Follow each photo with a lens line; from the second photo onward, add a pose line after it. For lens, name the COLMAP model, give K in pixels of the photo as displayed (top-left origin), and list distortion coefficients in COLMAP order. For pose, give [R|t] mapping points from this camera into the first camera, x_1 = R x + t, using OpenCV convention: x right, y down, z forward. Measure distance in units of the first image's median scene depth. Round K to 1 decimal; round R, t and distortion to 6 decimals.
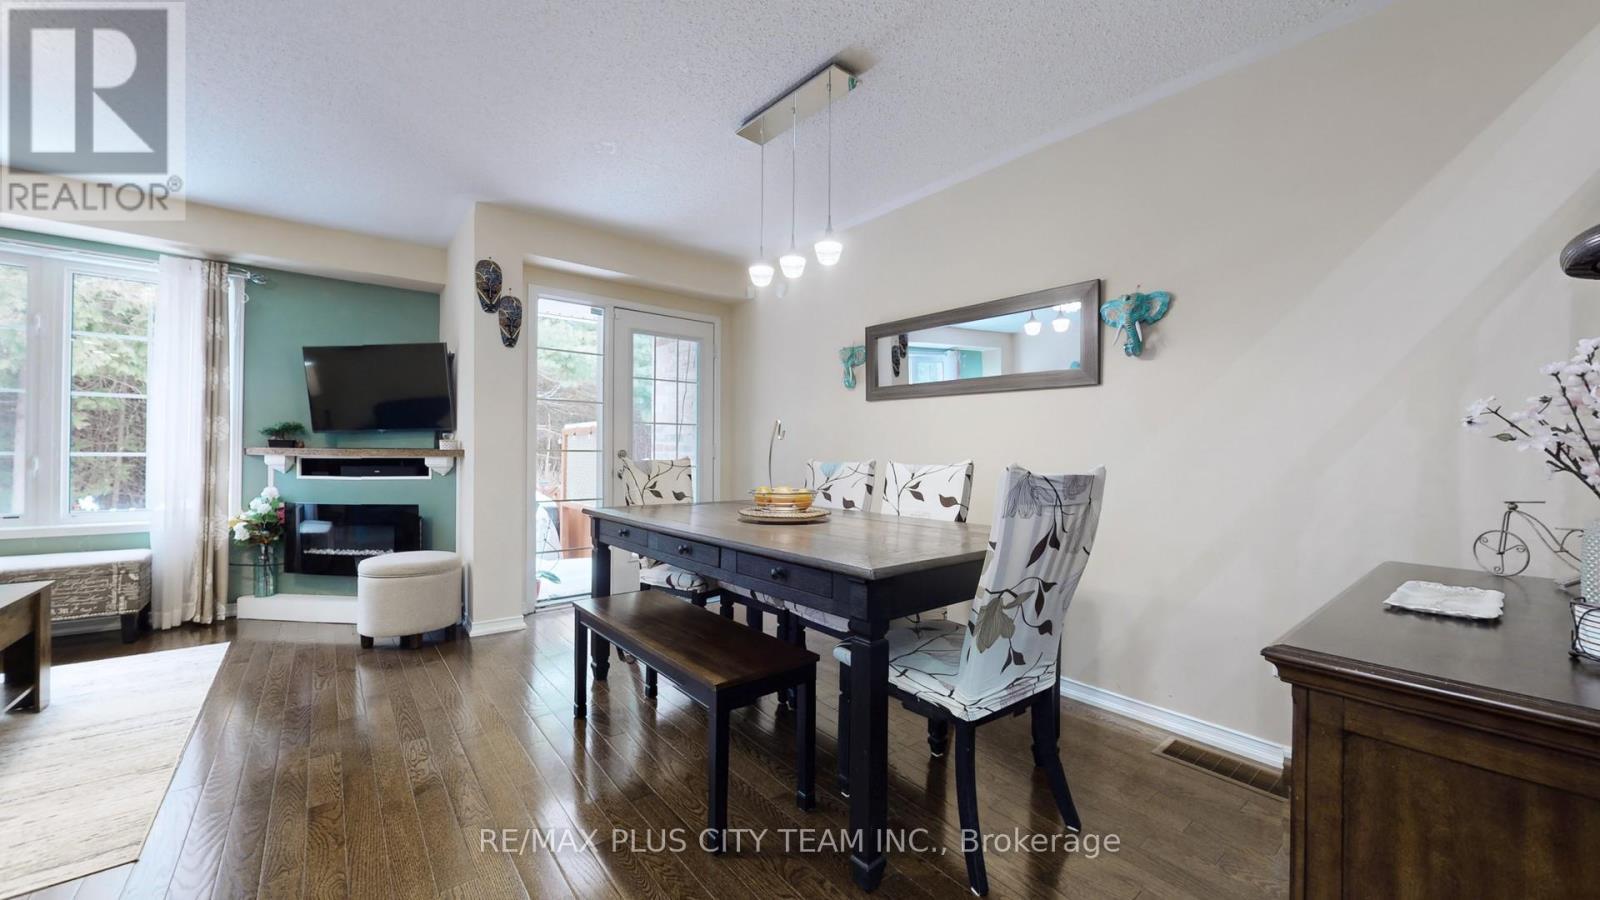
lens RADIAL K [[575.9, 0, 800.0], [0, 575.9, 450.0], [0, 0, 1]] dist [-0.001180, -0.000078]
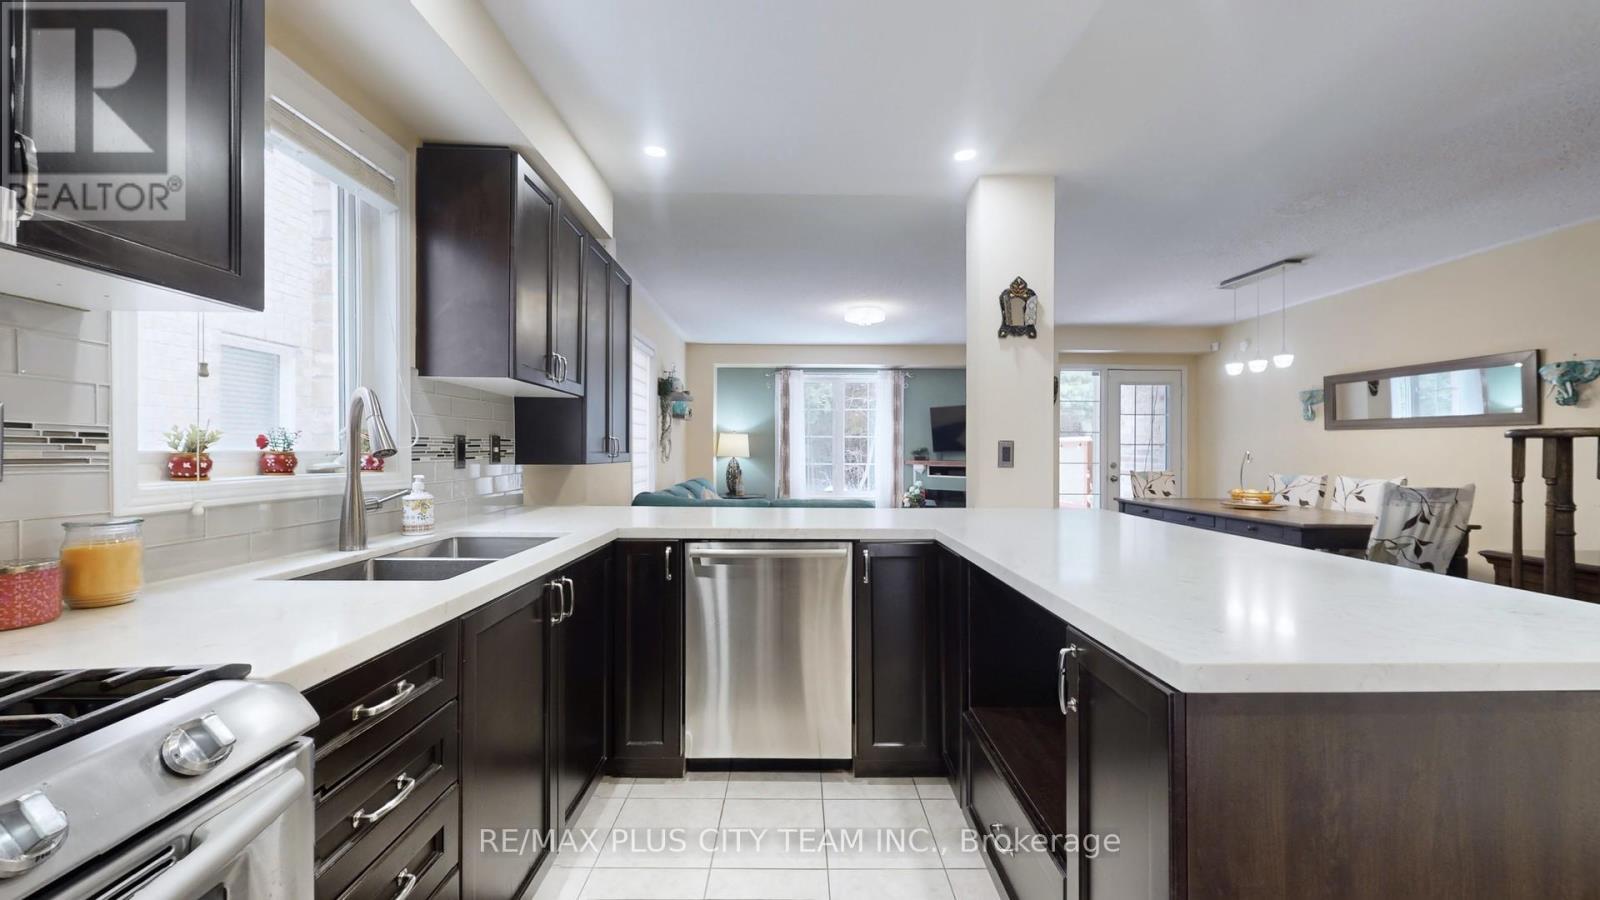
lens RADIAL K [[575.9, 0, 800.0], [0, 575.9, 450.0], [0, 0, 1]] dist [-0.001180, -0.000078]
pose [[0.781516, -0.004838, -0.623866, -0.007789], [0.003487, 0.999988, -0.003388, -0.047206], [0.623875, 0.000472, 0.781524, -1.043958]]
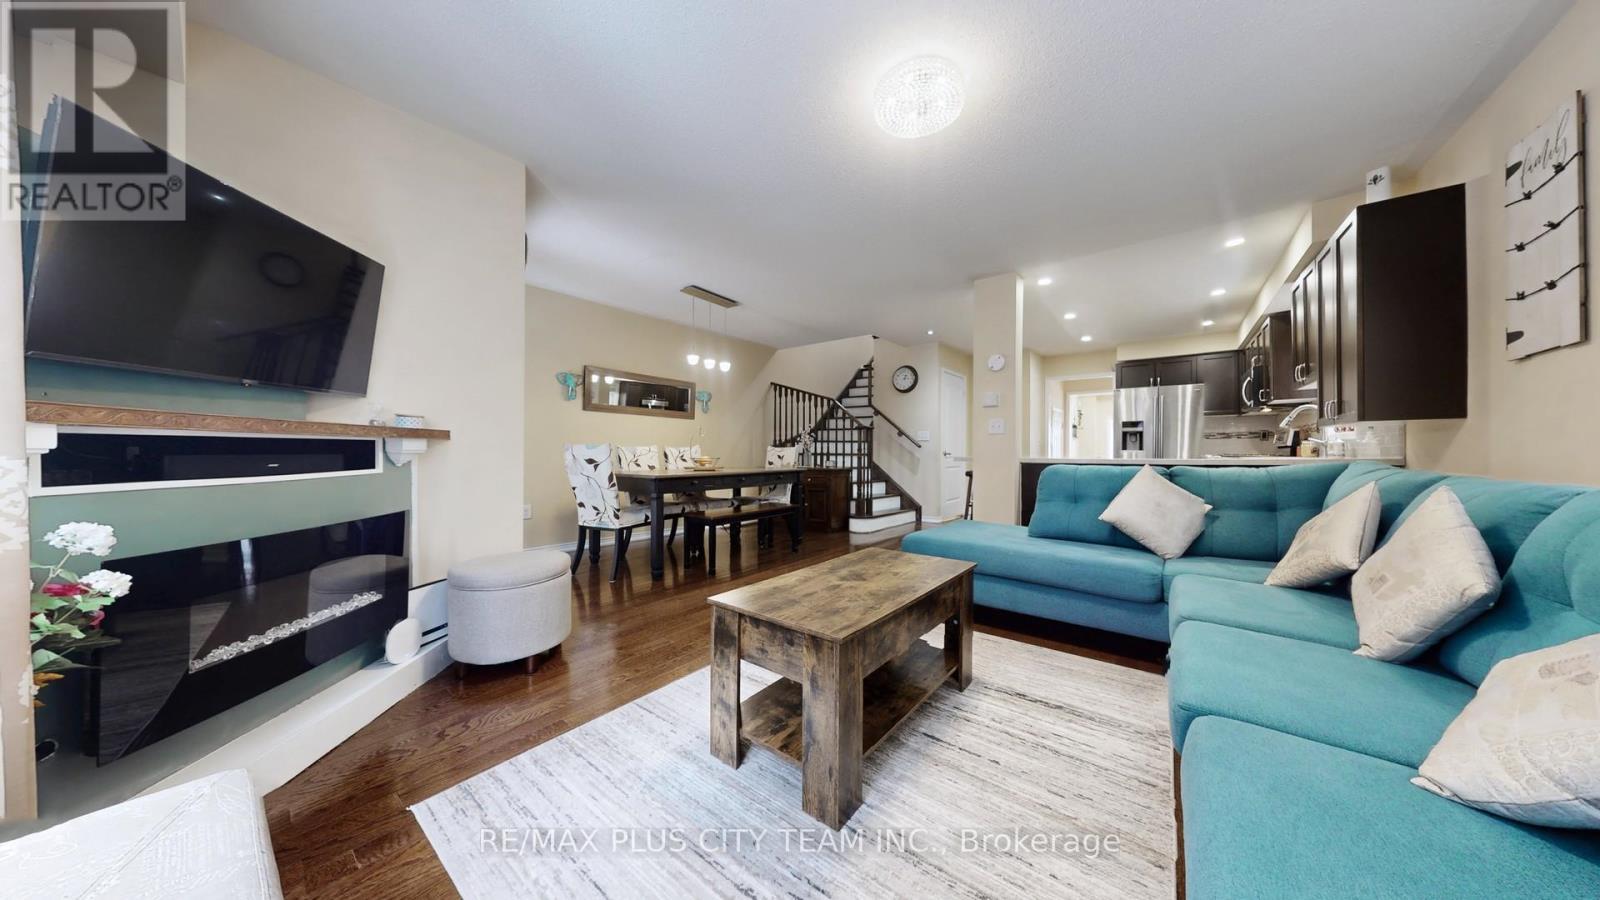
lens RADIAL K [[493.3, 0, 800.0], [0, 493.3, 450.0], [0, 0, 1]] dist [0.000261, 0.000051]
pose [[-0.187330, -0.004611, 0.982286, -1.723127], [-0.004895, 0.999981, 0.003760, 0.025278], [-0.982285, -0.004104, -0.187349, 0.827863]]
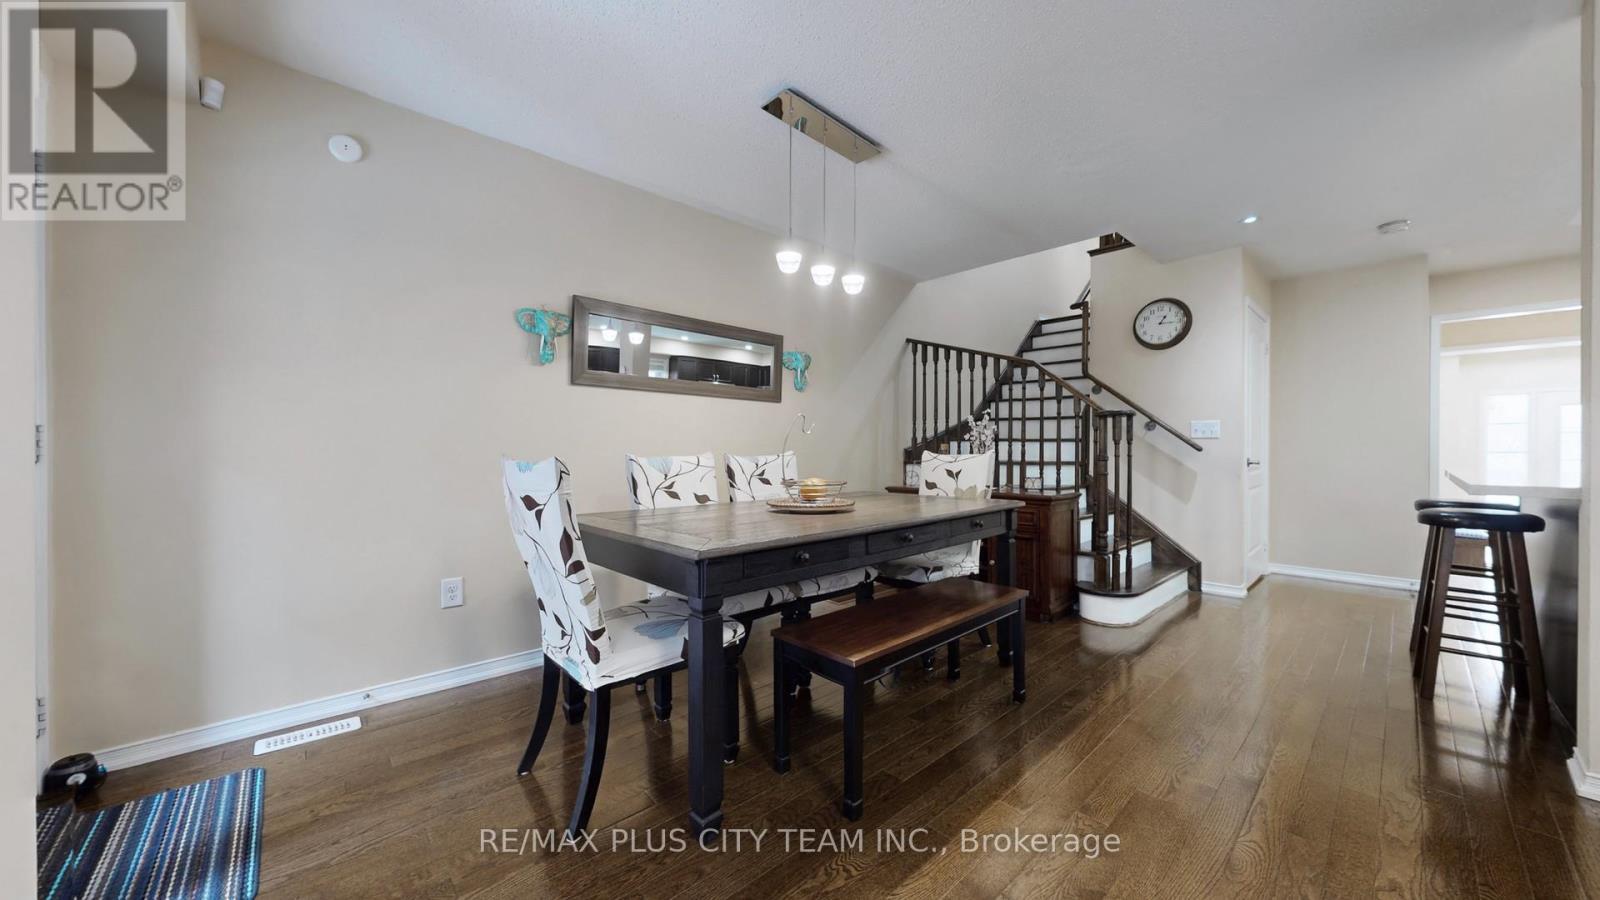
lens RADIAL K [[575.9, 0, 800.0], [0, 575.9, 450.0], [0, 0, 1]] dist [-0.001180, -0.000078]
pose [[-0.041588, -0.010845, 0.999076, -0.901036], [-0.001188, 0.999941, 0.010805, 0.001091], [-0.999134, -0.000737, -0.041599, 0.889513]]
